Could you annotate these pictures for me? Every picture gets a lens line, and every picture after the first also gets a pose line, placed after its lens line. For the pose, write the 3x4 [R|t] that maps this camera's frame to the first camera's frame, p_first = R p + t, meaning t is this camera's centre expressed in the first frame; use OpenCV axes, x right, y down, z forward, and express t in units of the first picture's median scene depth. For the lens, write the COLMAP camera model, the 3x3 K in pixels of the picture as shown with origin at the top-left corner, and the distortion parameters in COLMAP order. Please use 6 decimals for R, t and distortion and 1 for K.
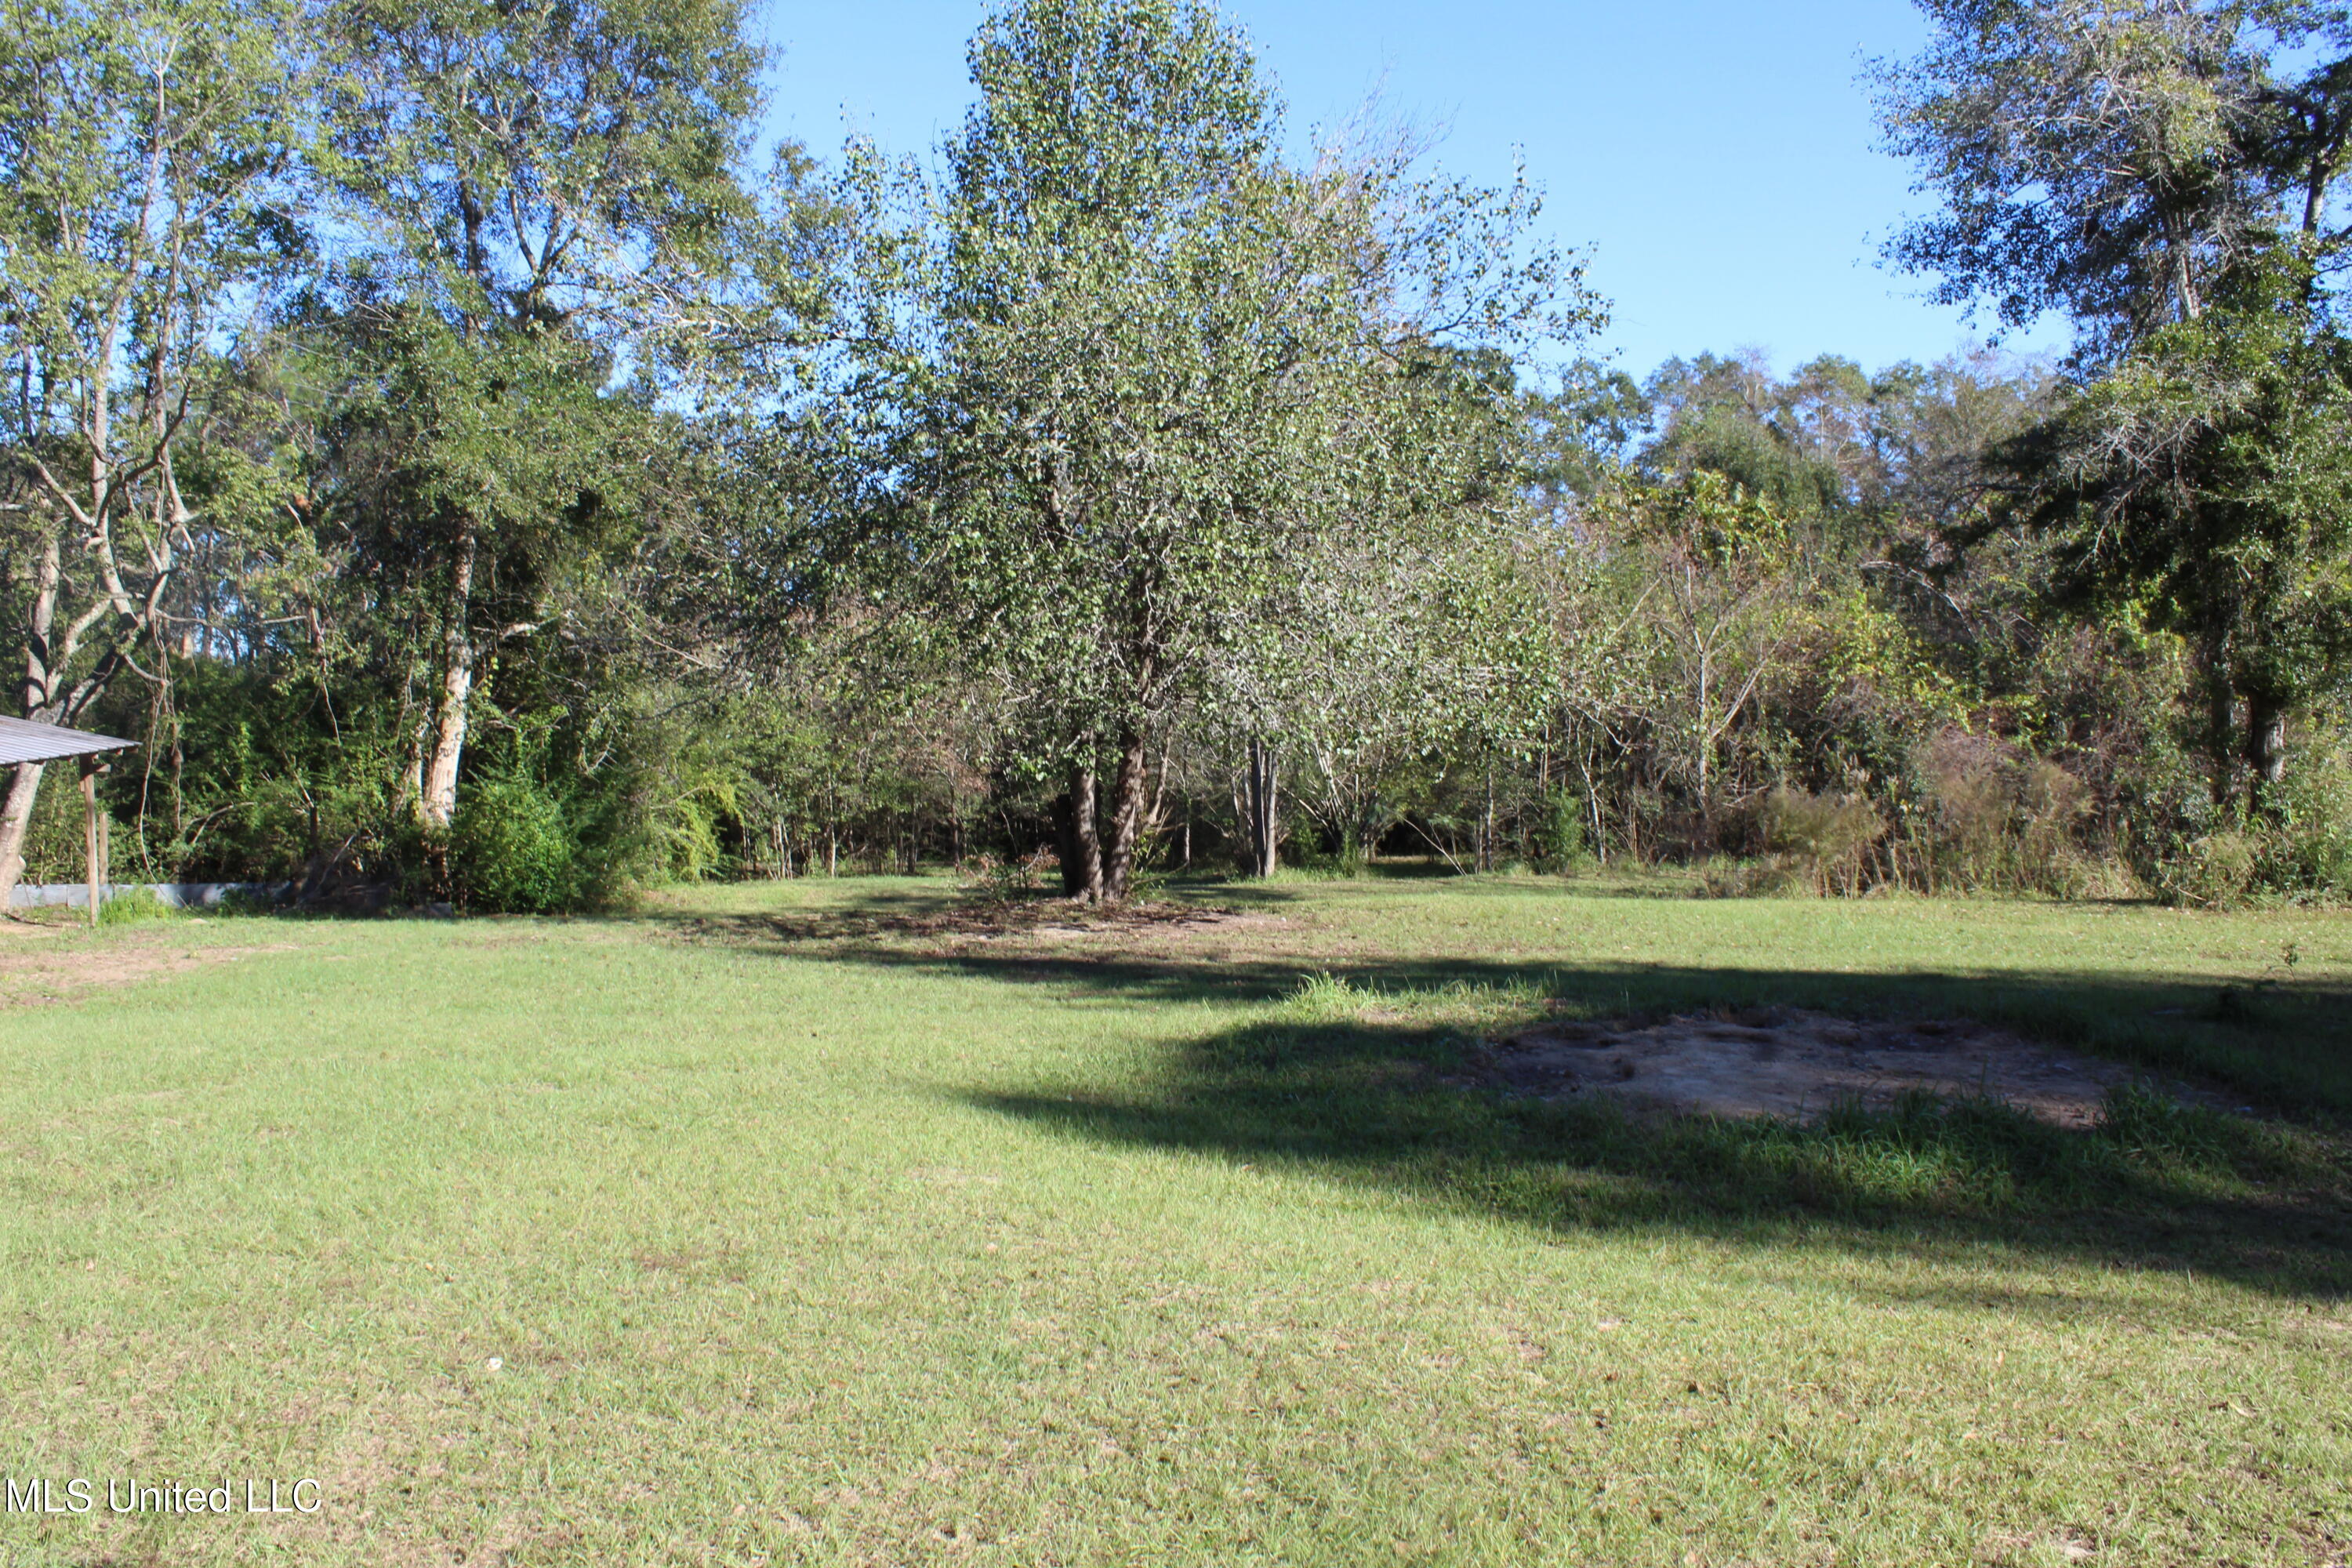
lens RADIAL K [[1955.4, 0, 1166.1], [0, 1955.4, 777.4], [0, 0, 1]] dist [-0.172954, 0.151681]
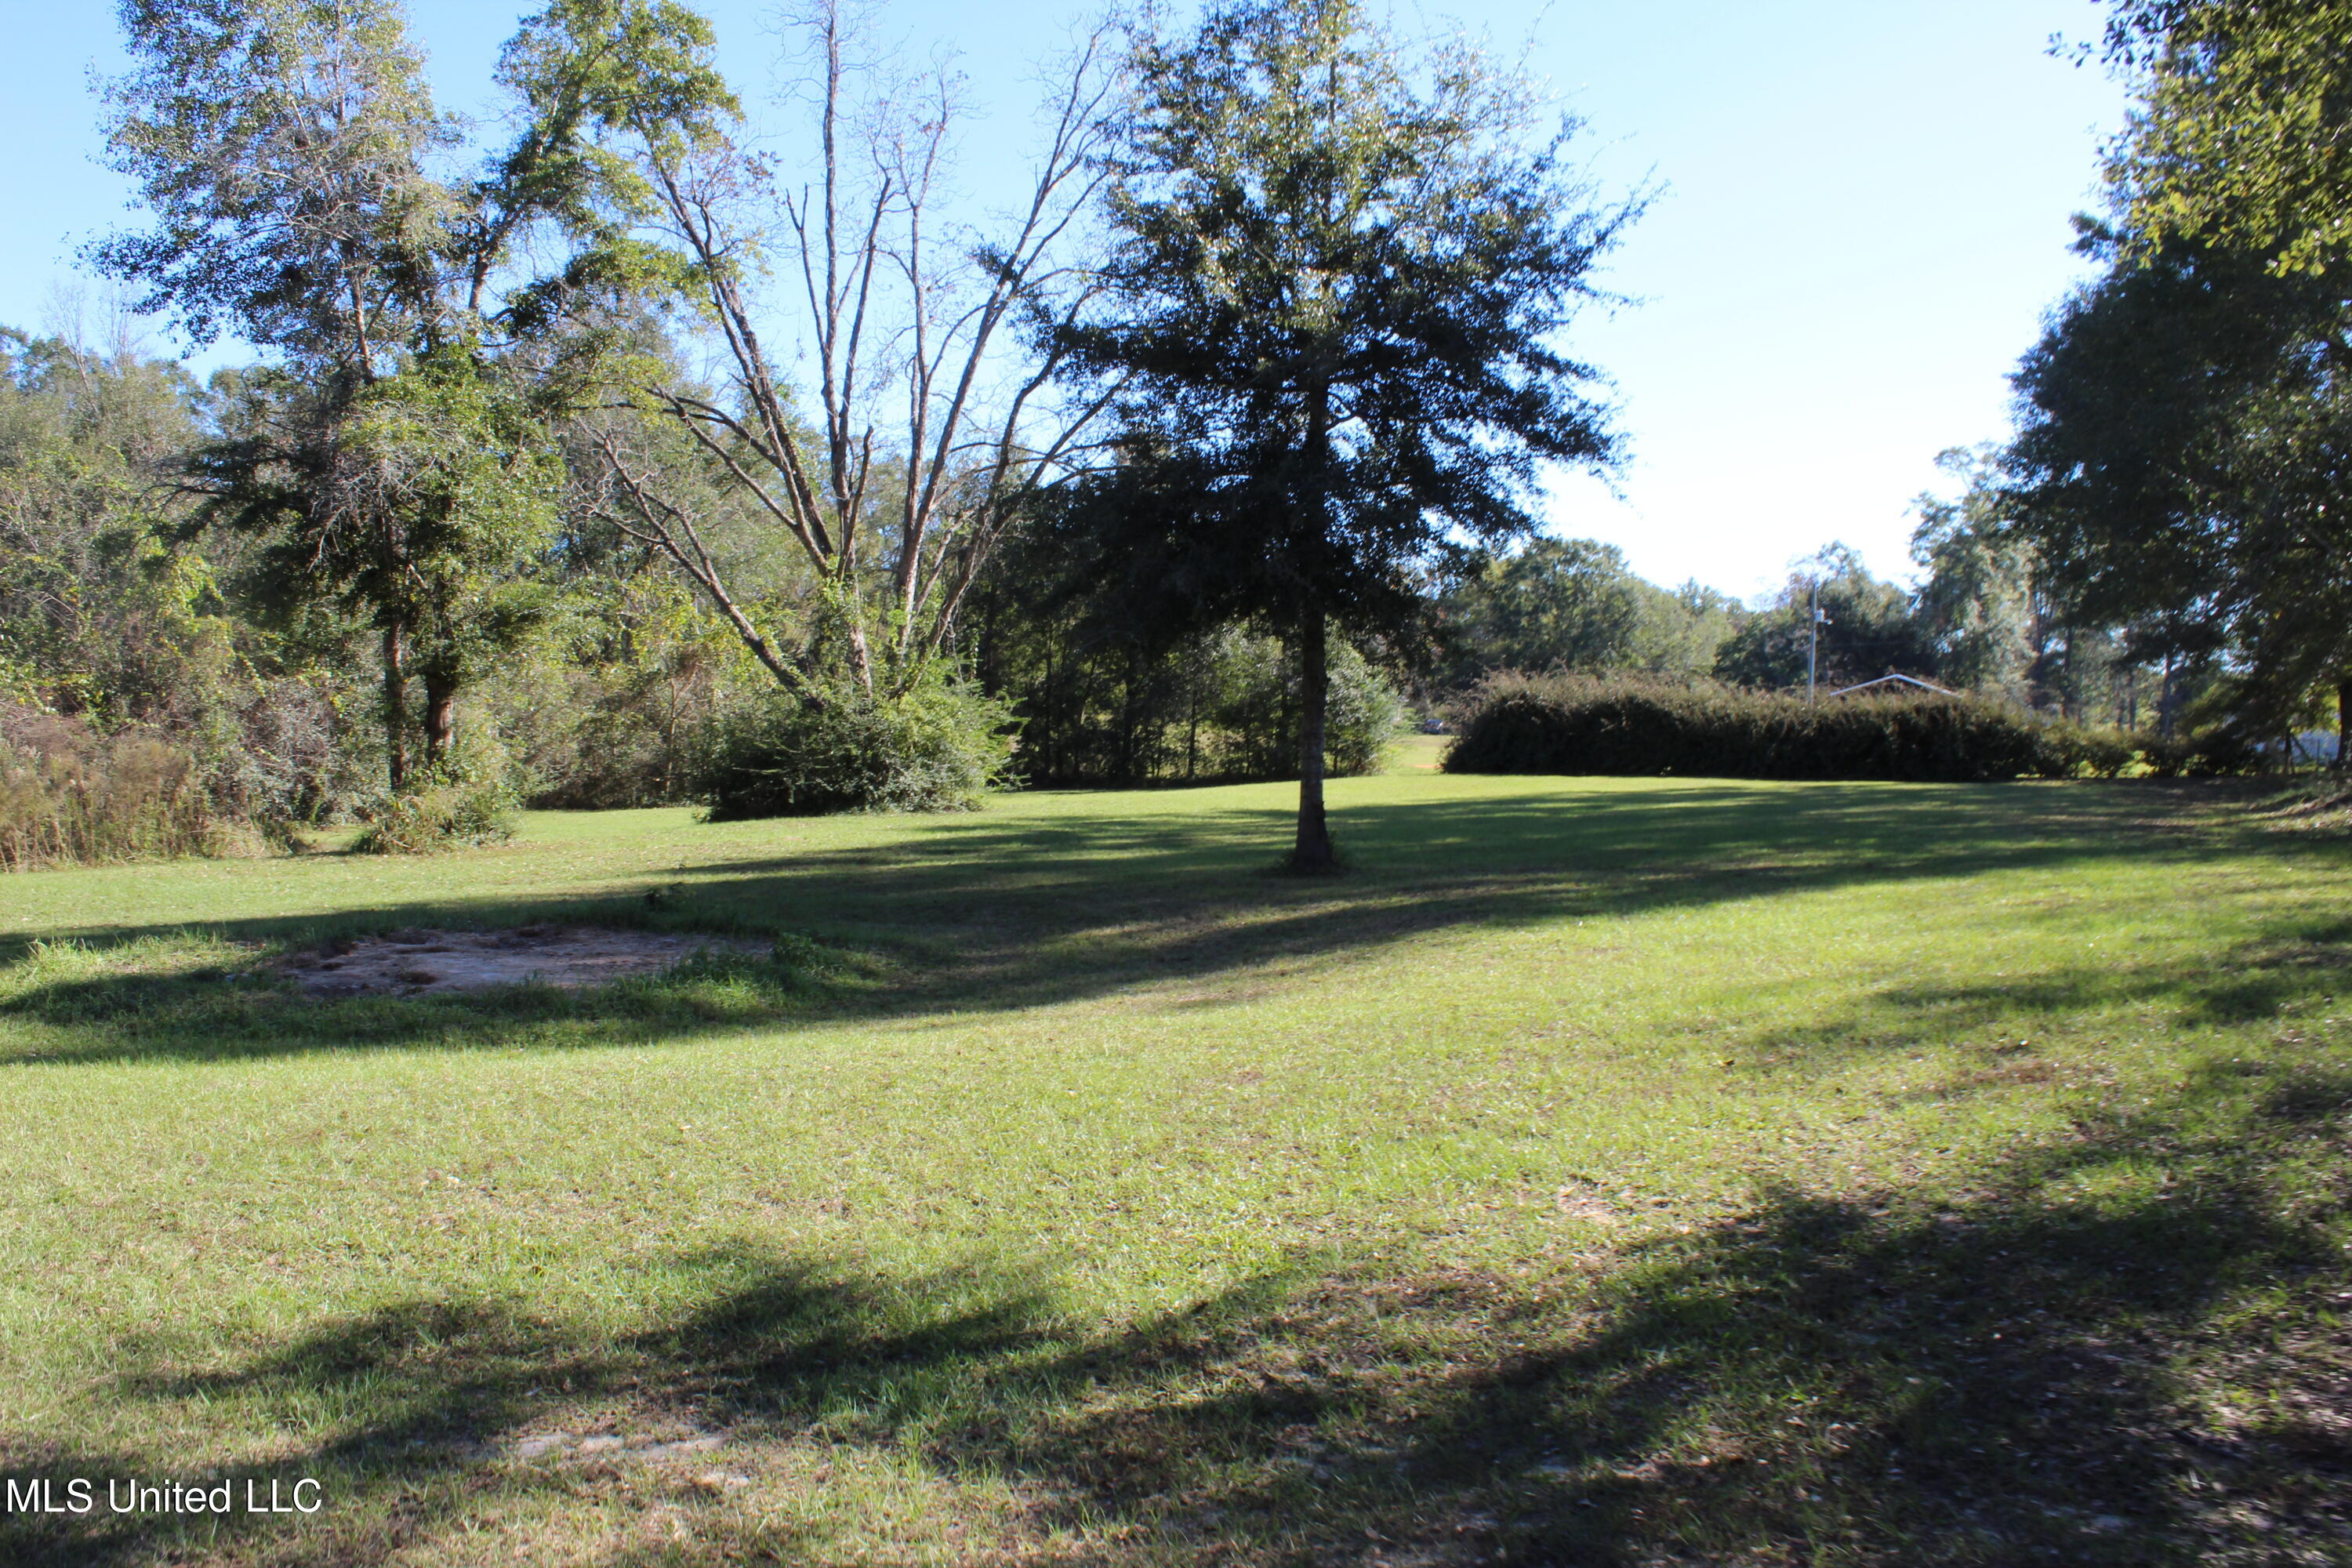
lens RADIAL K [[1955.4, 0, 1166.1], [0, 1955.4, 777.4], [0, 0, 1]] dist [-0.172954, 0.151681]
pose [[0.478763, -0.031971, 0.877362, -0.300072], [0.019372, 0.999478, 0.025850, -0.002632], [-0.877731, 0.004620, 0.479132, -0.027537]]
